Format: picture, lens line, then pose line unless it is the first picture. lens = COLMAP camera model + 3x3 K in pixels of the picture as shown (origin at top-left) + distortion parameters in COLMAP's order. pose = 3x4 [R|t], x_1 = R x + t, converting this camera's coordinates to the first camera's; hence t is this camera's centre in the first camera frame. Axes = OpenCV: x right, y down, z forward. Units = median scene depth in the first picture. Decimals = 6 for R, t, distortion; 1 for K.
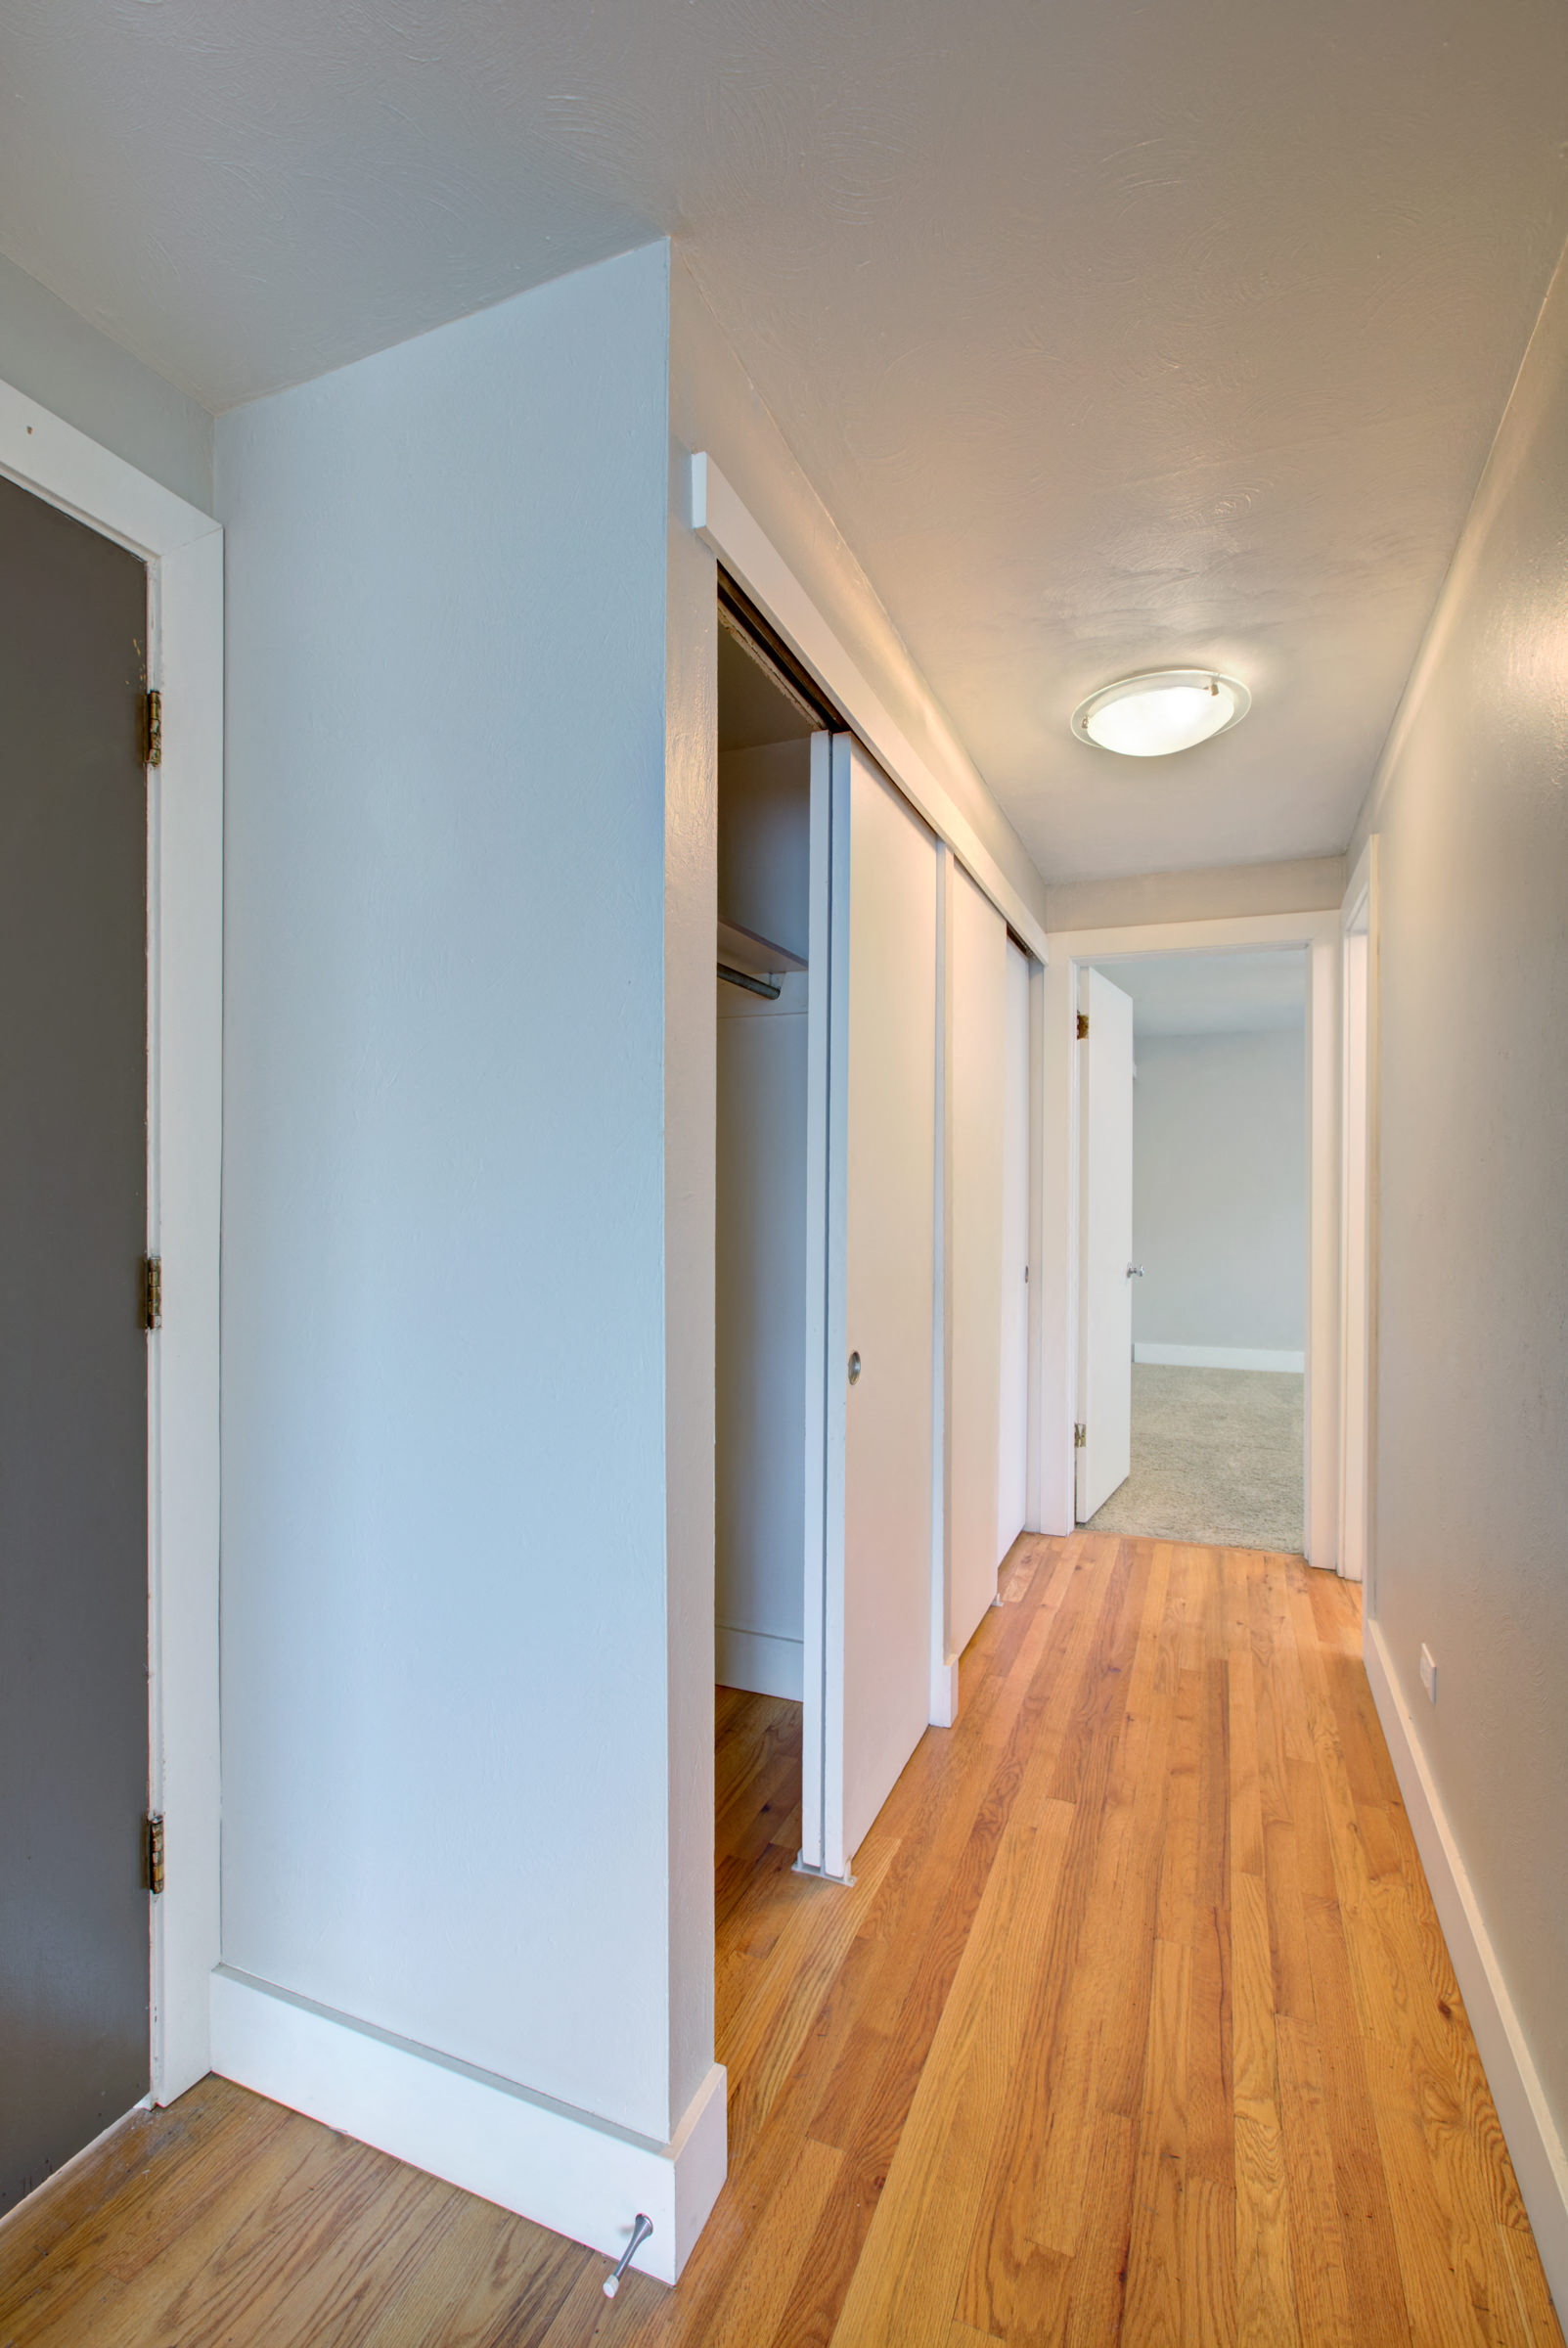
lens RADIAL K [[1039.9, 0, 788.1], [0, 1039.9, 1188.6], [0, 0, 1]] dist [0.001293, 0.000119]
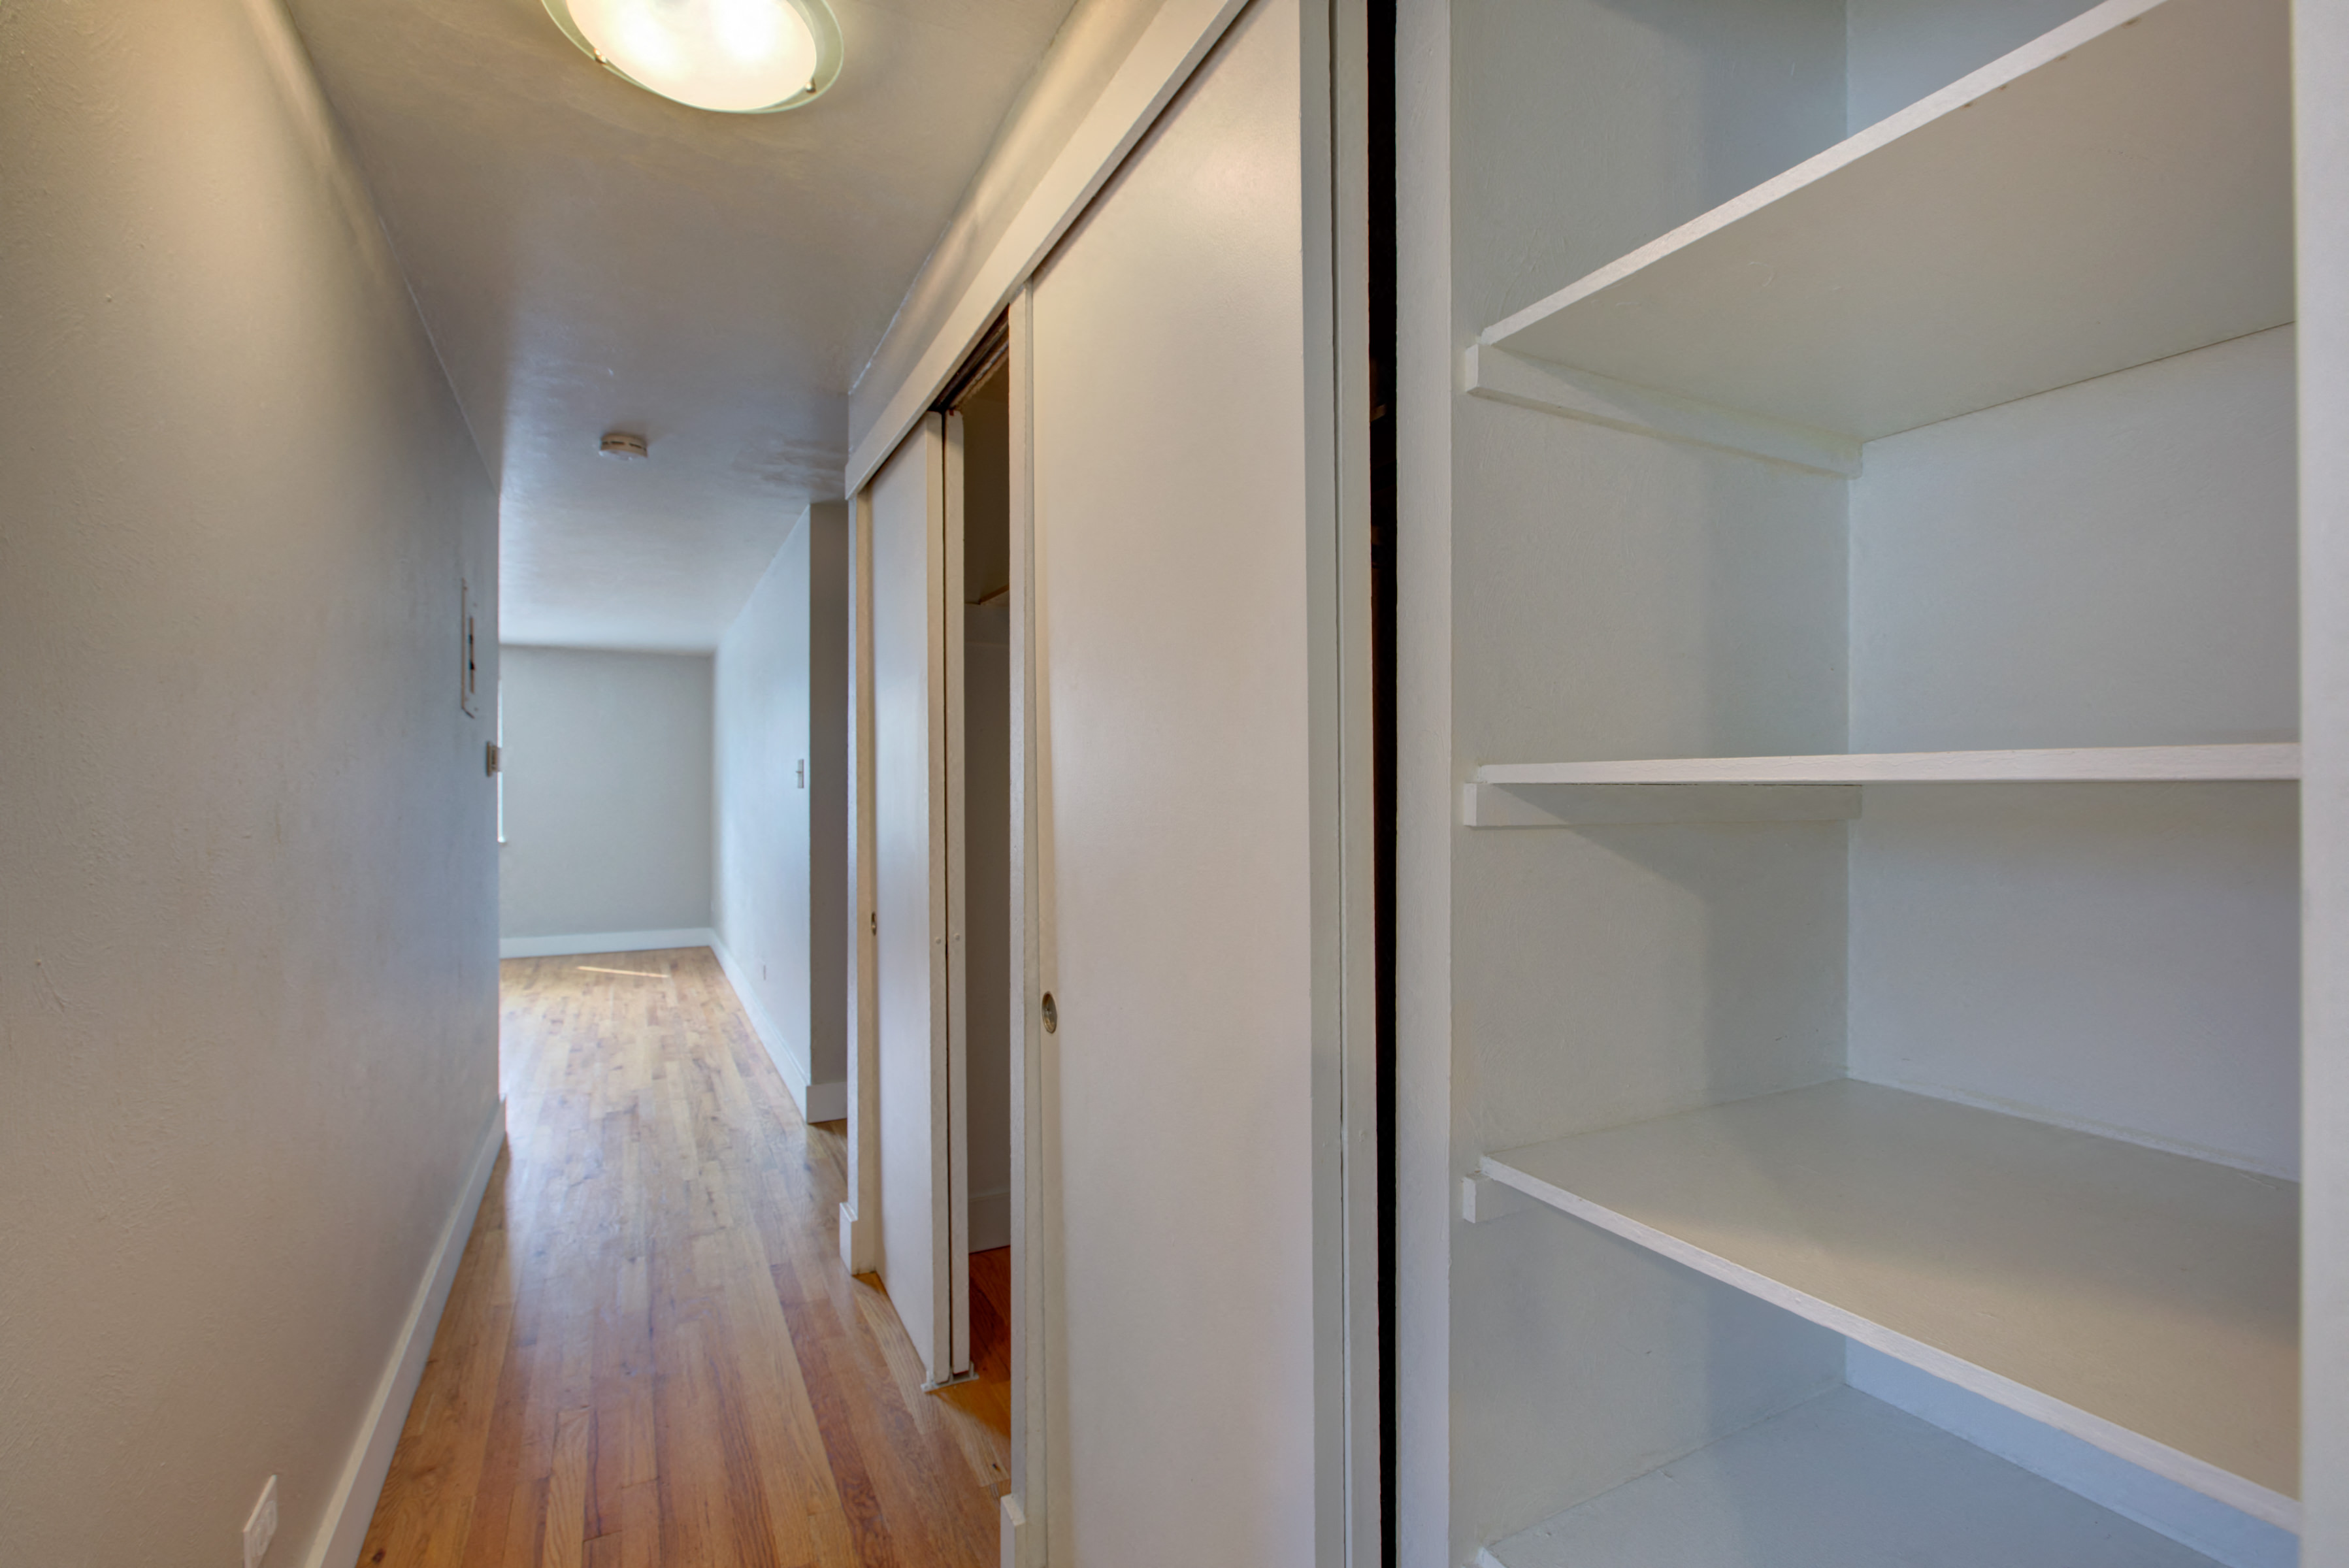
lens RADIAL K [[1040.4, 0, 1180.2], [0, 1040.4, 770.7], [0, 0, 1]] dist [0.001293, 0.000119]
pose [[-0.627142, -0.006793, -0.778875, 0.858724], [-0.004906, 0.999977, -0.004771, -0.038922], [0.778889, 0.000829, -0.627161, 2.091222]]
